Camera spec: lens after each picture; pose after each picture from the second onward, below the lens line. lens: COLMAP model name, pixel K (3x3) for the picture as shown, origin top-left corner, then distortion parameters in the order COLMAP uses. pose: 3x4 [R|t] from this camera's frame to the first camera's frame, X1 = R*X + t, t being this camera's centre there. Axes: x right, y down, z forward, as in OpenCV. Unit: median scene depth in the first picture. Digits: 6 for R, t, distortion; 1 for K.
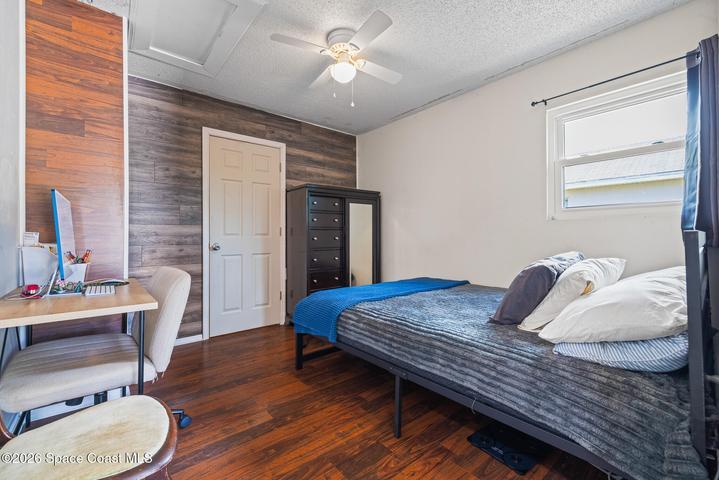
lens RADIAL K [[304.7, 0, 356.2], [0, 304.7, 237.3], [0, 0, 1]] dist [0.001641, 0.000103]
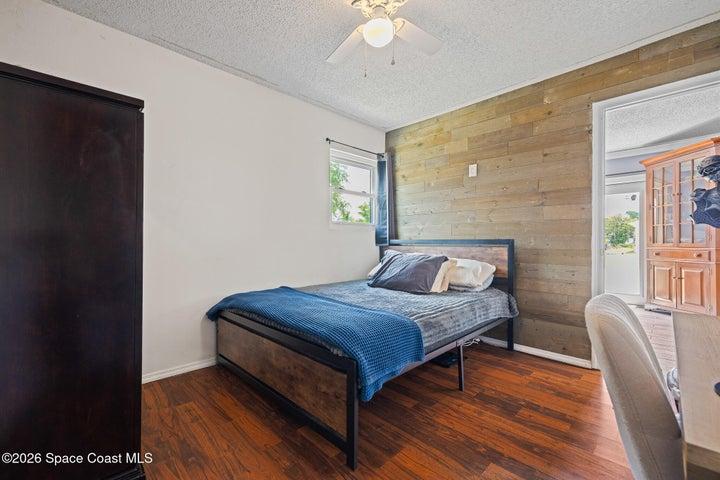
lens RADIAL K [[305.1, 0, 356.7], [0, 305.1, 237.3], [0, 0, 1]] dist [0.001641, 0.000103]
pose [[-0.086172, 0.014430, 0.996176, -1.043215], [-0.005580, 0.999872, -0.014967, 0.004002], [-0.996265, -0.006848, -0.086080, 1.404313]]
